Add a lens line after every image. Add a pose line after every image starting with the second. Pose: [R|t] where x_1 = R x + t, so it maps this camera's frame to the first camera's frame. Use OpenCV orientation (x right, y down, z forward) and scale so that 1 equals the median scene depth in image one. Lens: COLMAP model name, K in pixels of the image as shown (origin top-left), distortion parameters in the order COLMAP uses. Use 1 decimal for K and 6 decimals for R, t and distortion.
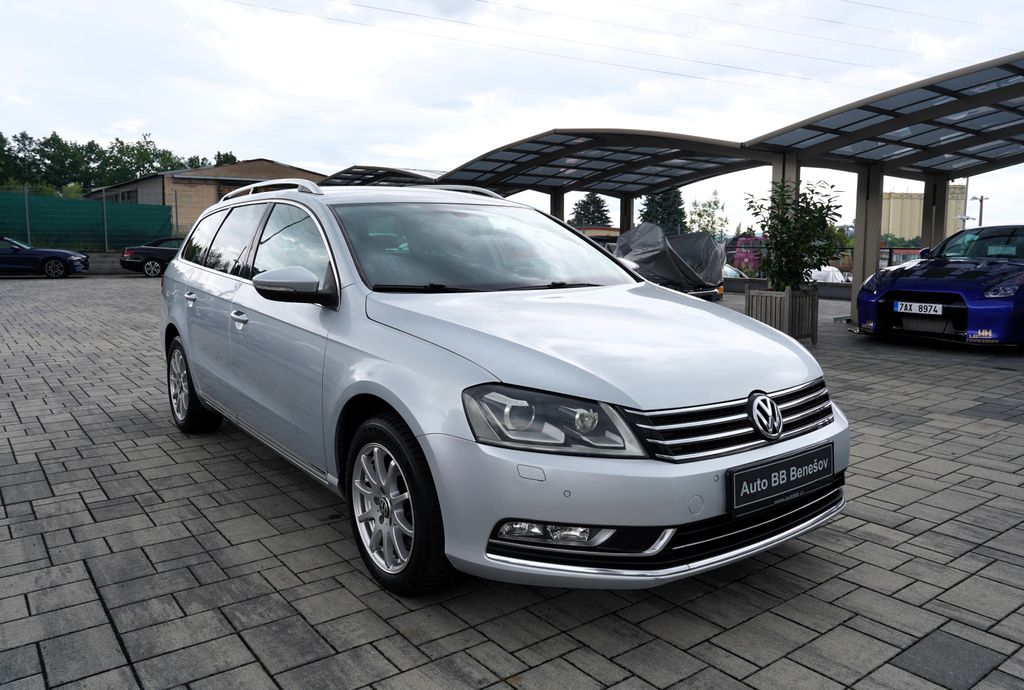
lens RADIAL K [[770.1, 0, 520.5], [0, 770.1, 347.0], [0, 0, 1]] dist [-0.059832, 0.062348]
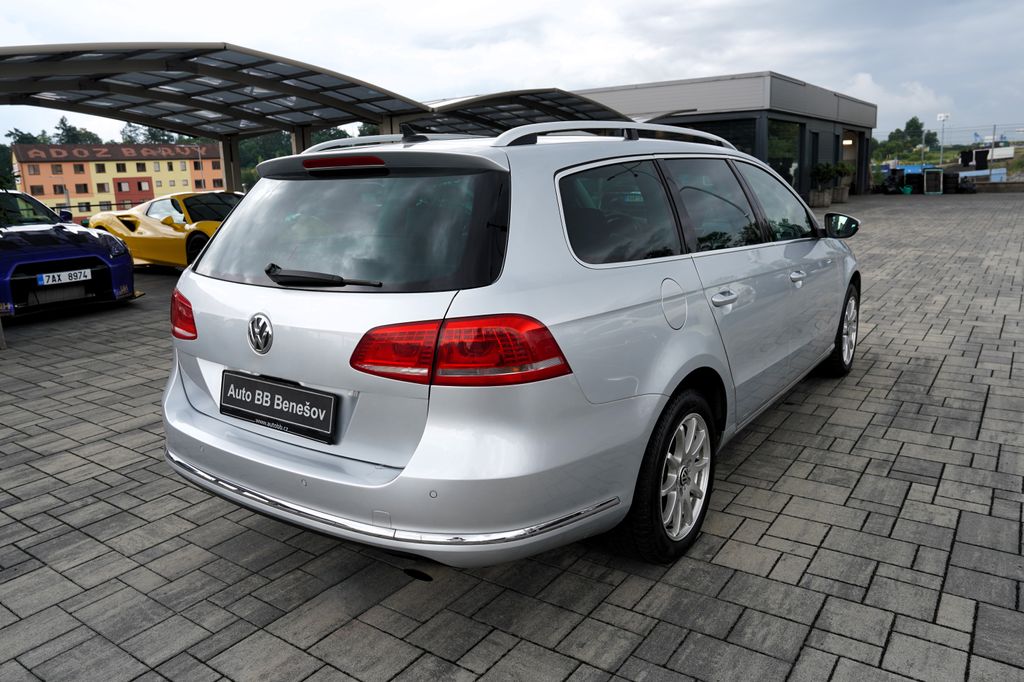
lens RADIAL K [[740.0, 0, 515.5], [0, 740.0, 315.4], [0, 0, 1]] dist [-0.072722, 0.056962]
pose [[-0.300179, -0.168694, 0.938848, -1.585937], [0.162288, 0.960857, 0.224537, -0.360804], [-0.939976, 0.219765, -0.261052, 2.181497]]
